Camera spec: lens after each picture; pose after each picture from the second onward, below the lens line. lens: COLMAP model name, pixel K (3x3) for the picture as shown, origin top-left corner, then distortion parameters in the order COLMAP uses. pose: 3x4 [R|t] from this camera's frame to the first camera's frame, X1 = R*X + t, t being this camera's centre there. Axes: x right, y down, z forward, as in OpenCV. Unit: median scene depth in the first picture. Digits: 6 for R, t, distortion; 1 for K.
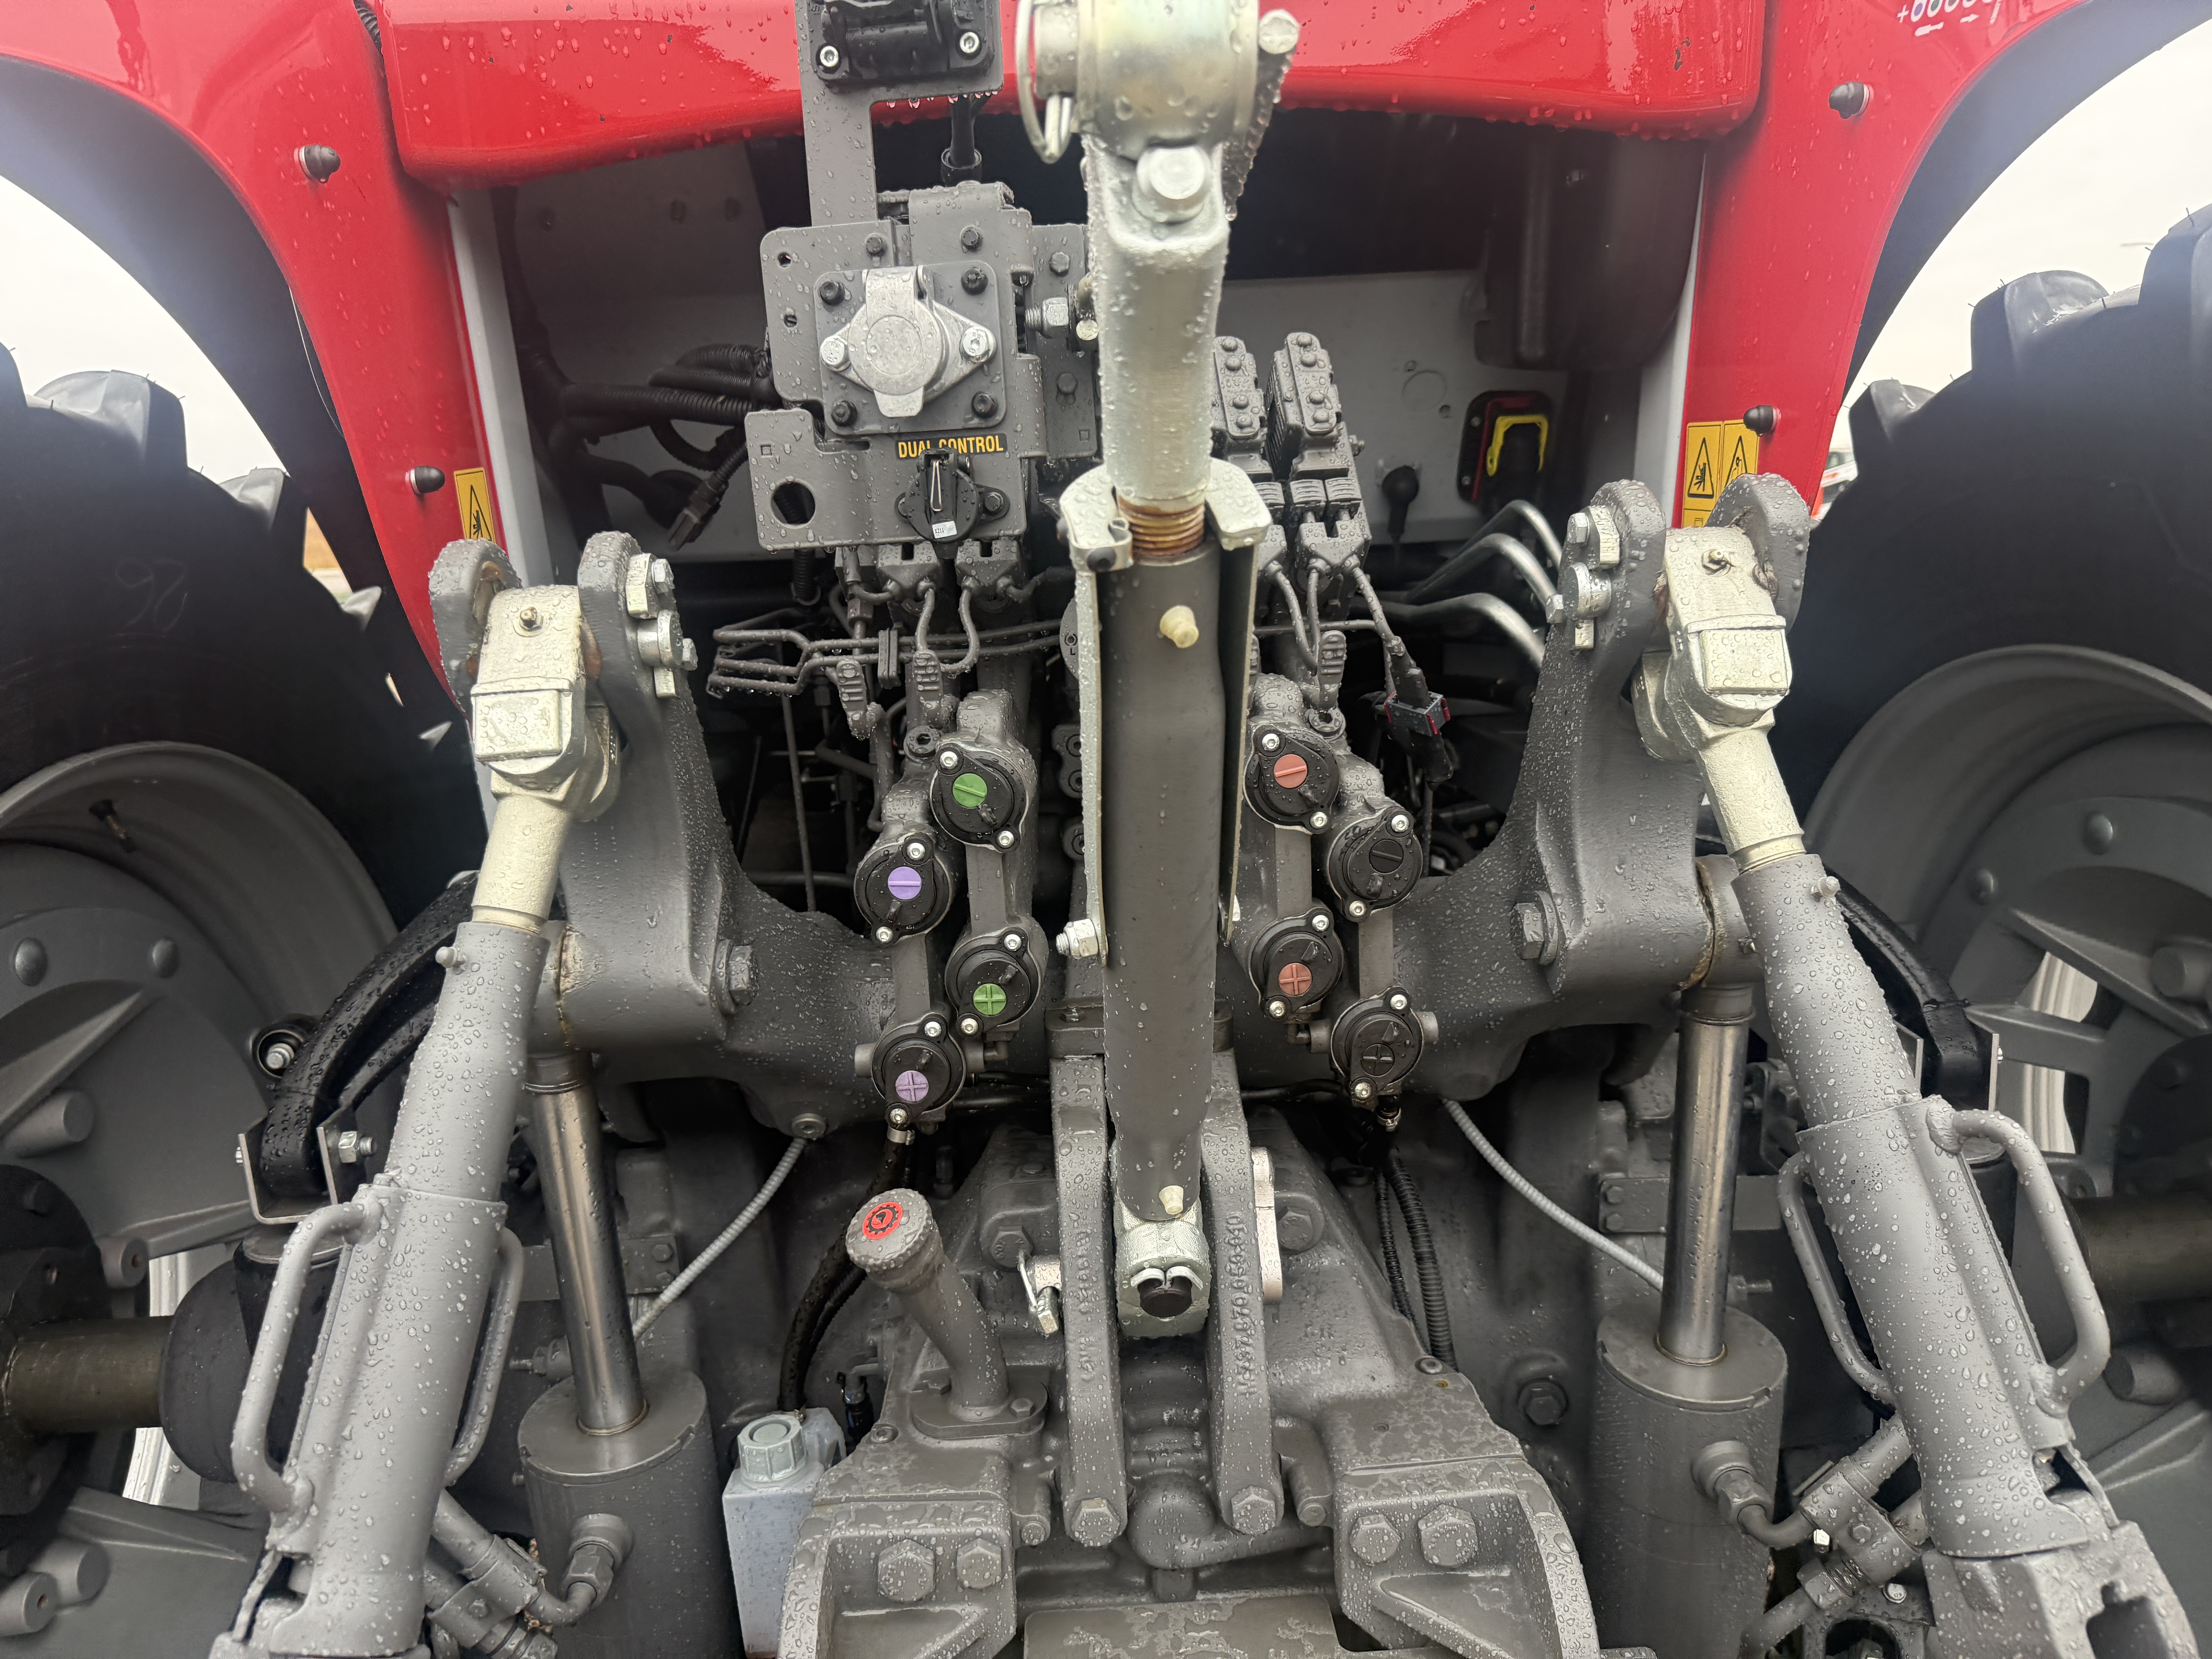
lens RADIAL K [[1544.7, 0, 1102.9], [0, 1544.7, 839.4], [0, 0, 1]] dist [0.077483, -0.002037]
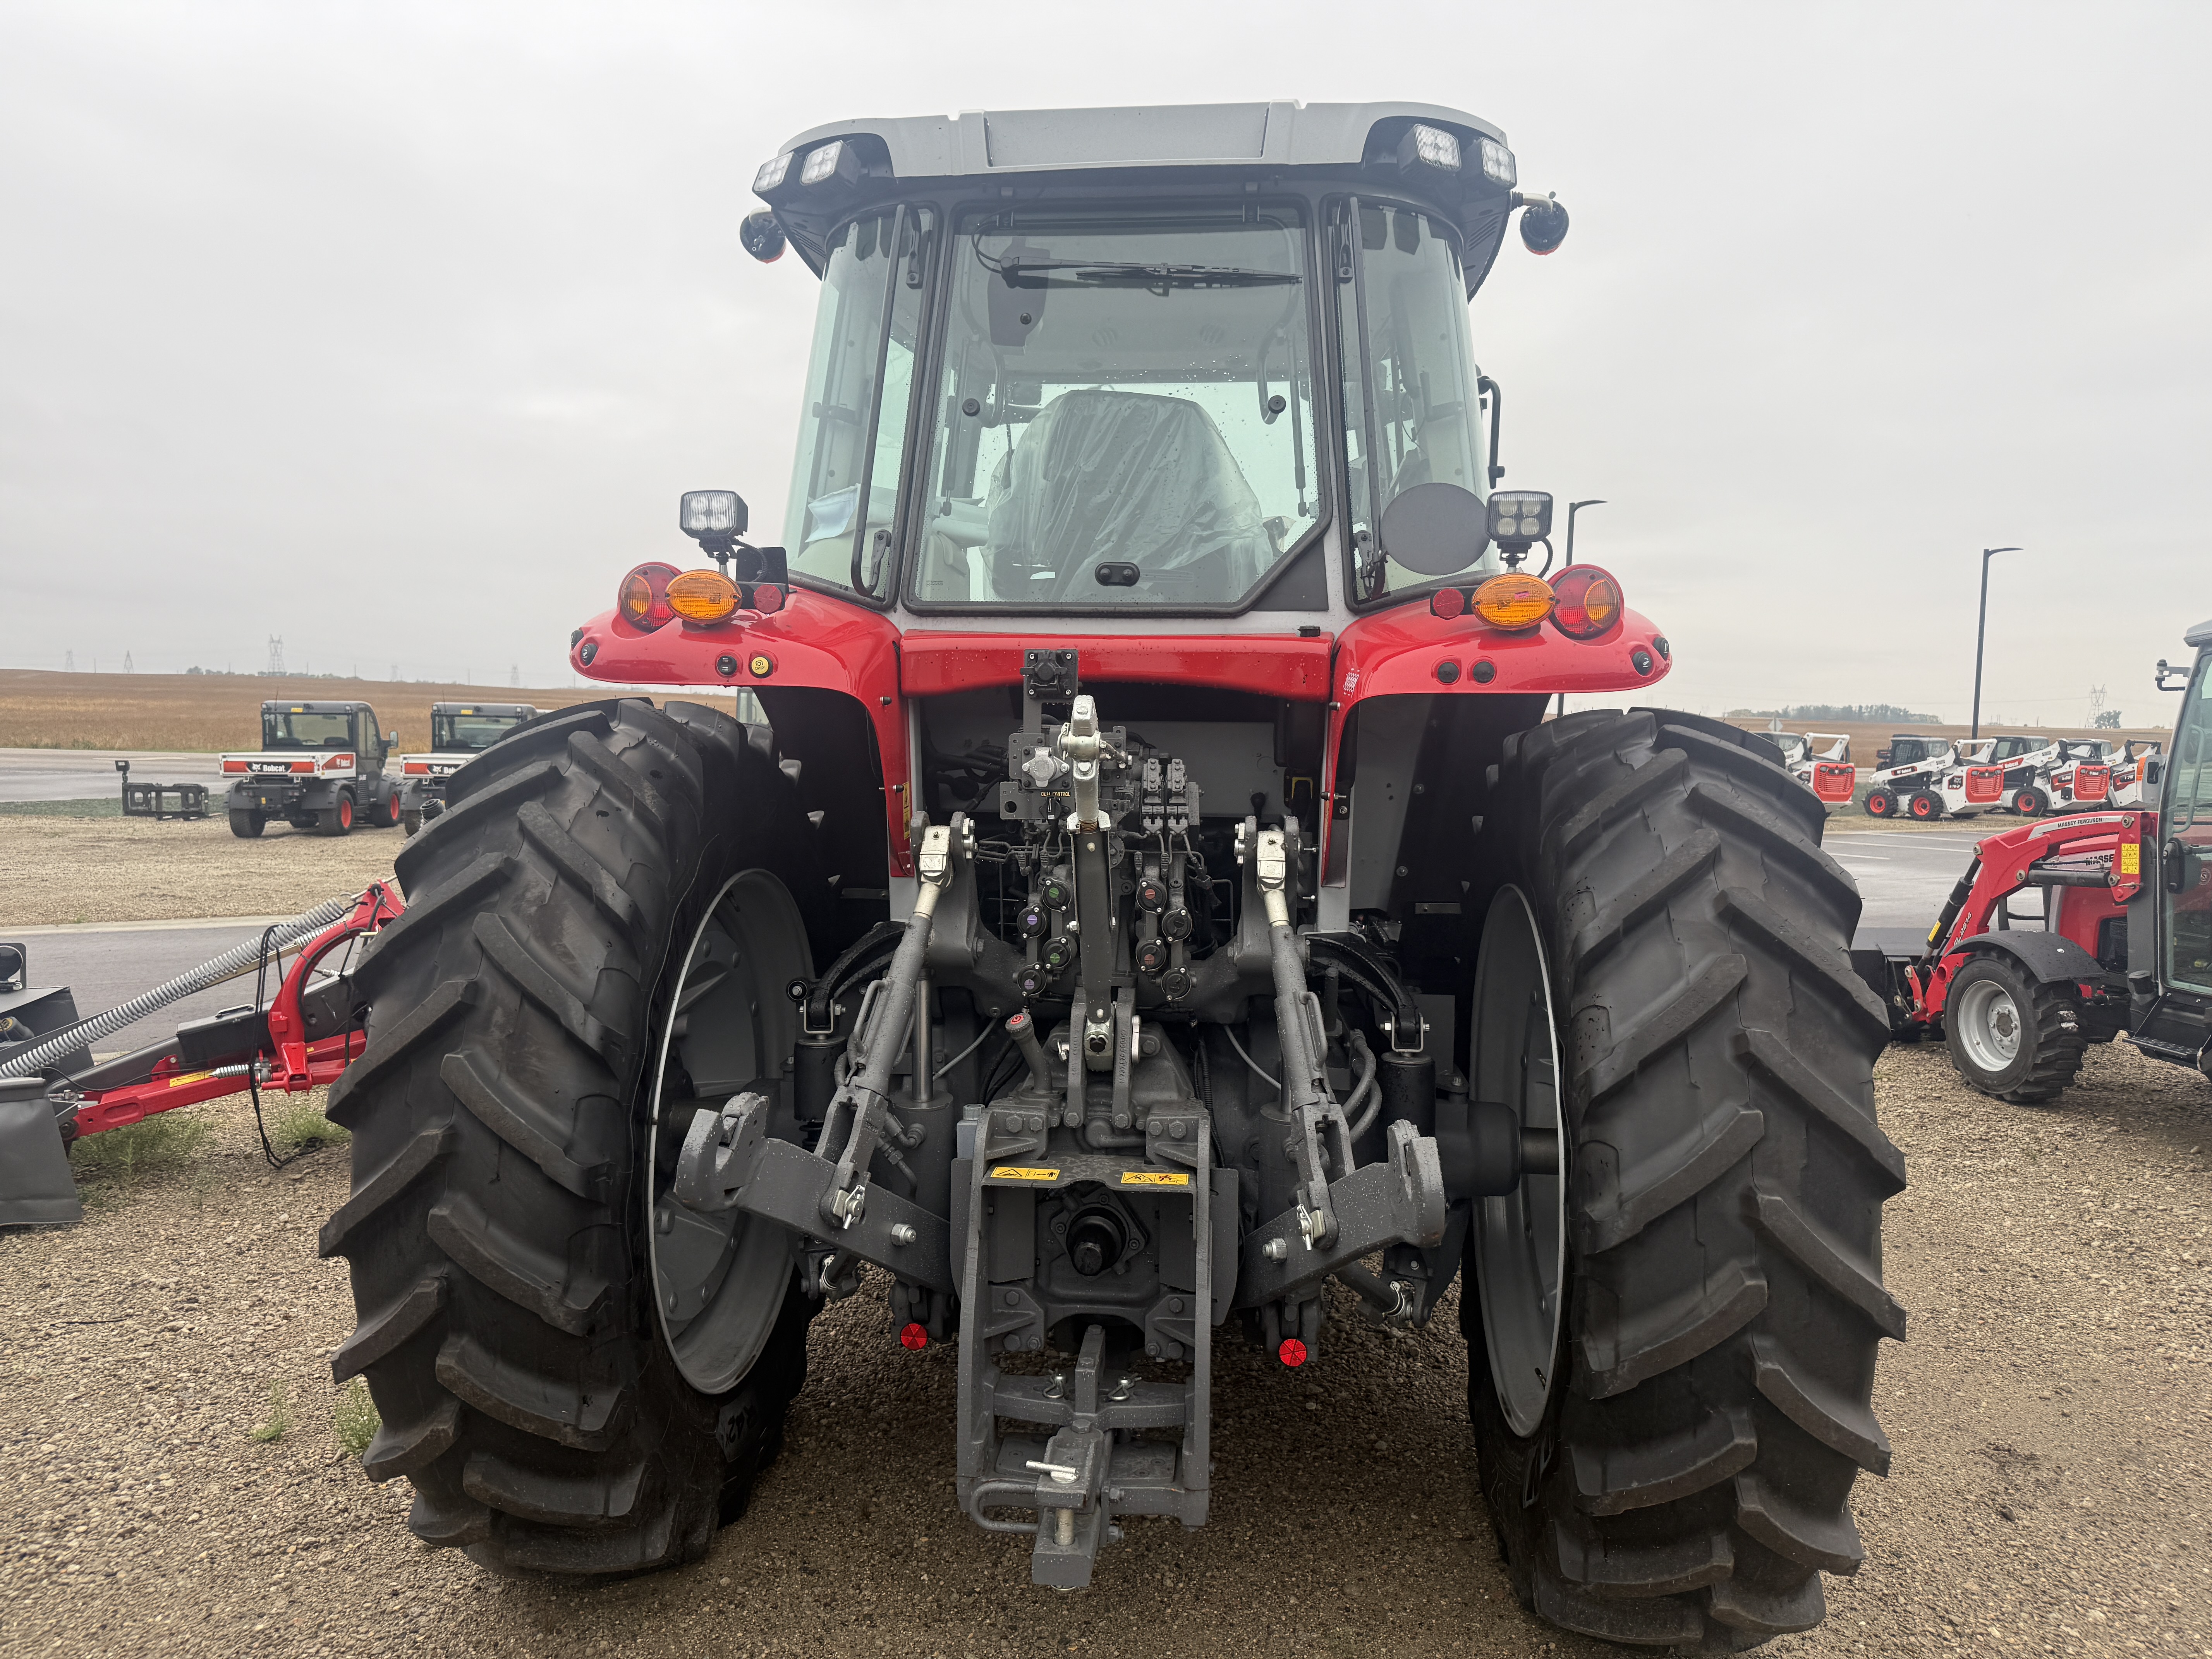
lens RADIAL K [[1544.7, 0, 1102.9], [0, 1544.7, 839.4], [0, 0, 1]] dist [0.077483, -0.002037]
pose [[0.989978, 0.068541, -0.123471, 0.405436], [-0.085151, 0.987220, -0.134709, 0.282957], [0.112660, 0.143873, 0.983162, -2.192069]]
